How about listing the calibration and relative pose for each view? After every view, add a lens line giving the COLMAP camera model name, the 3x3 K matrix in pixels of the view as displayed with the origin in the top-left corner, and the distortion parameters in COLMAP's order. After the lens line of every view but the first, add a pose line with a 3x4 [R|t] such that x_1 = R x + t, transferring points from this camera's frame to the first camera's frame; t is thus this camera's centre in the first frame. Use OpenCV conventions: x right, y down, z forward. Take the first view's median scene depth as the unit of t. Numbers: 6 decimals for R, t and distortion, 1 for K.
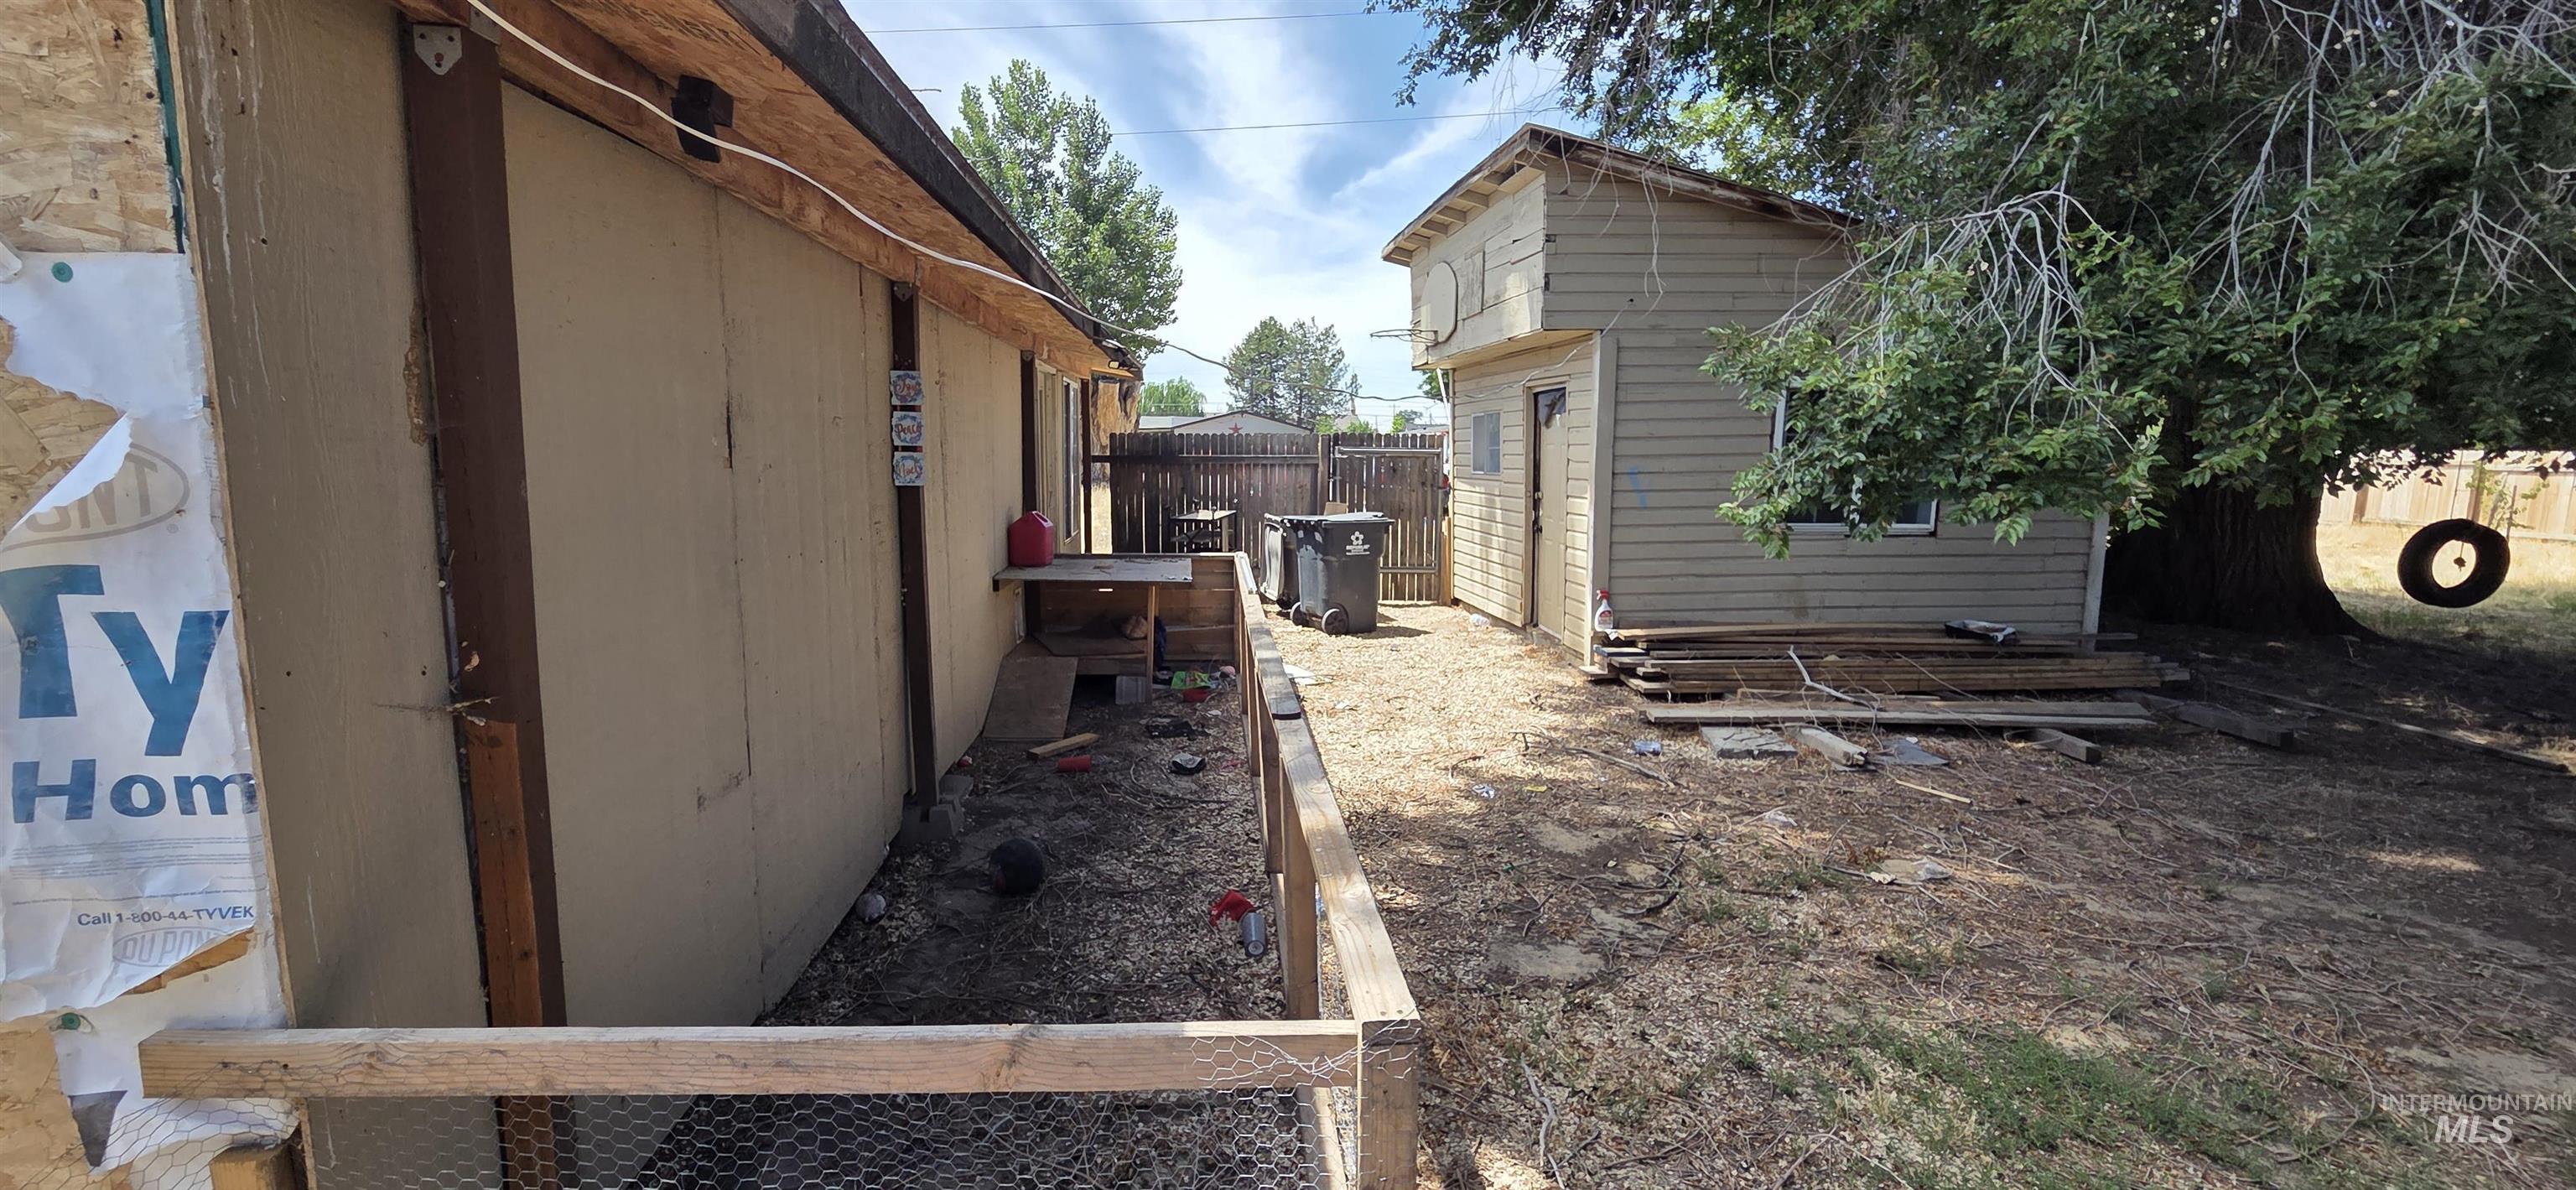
lens RADIAL K [[1060.1, 0, 1276.6], [0, 1060.1, 583.3], [0, 0, 1]] dist [0.002136, -0.001211]
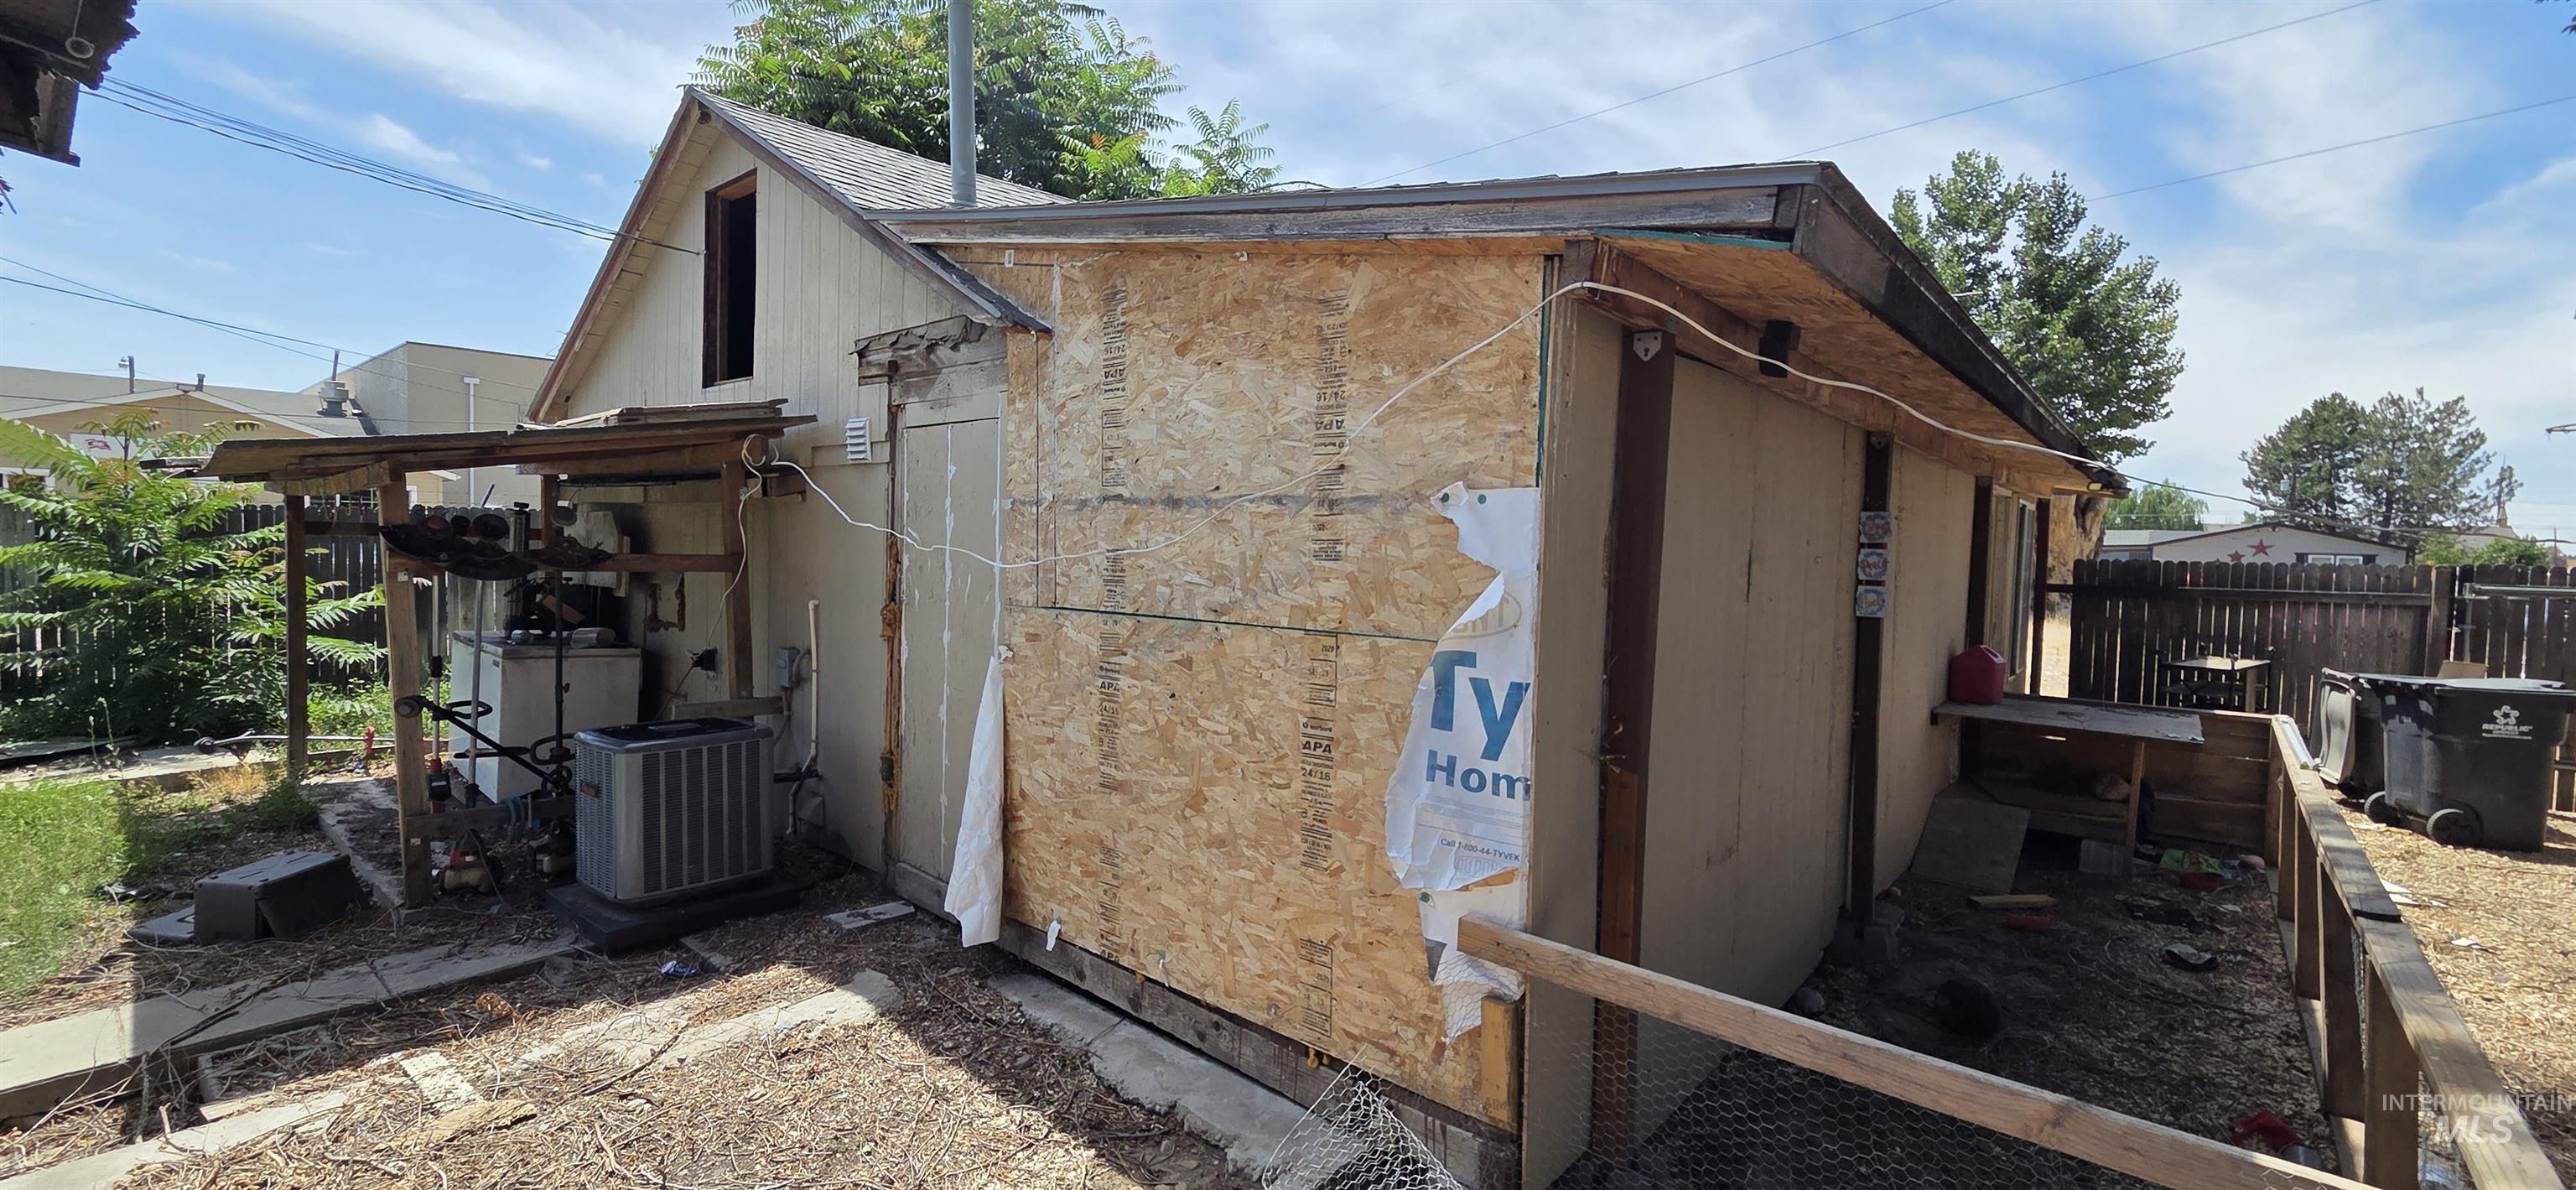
lens RADIAL K [[1060.1, 0, 1265.3], [0, 1060.1, 586.9], [0, 0, 1]] dist [0.002136, -0.001211]
pose [[0.704094, 0.036979, -0.709143, -0.017500], [-0.108547, 0.992512, -0.056018, 0.004485], [0.701761, 0.116417, 0.702836, -0.188753]]
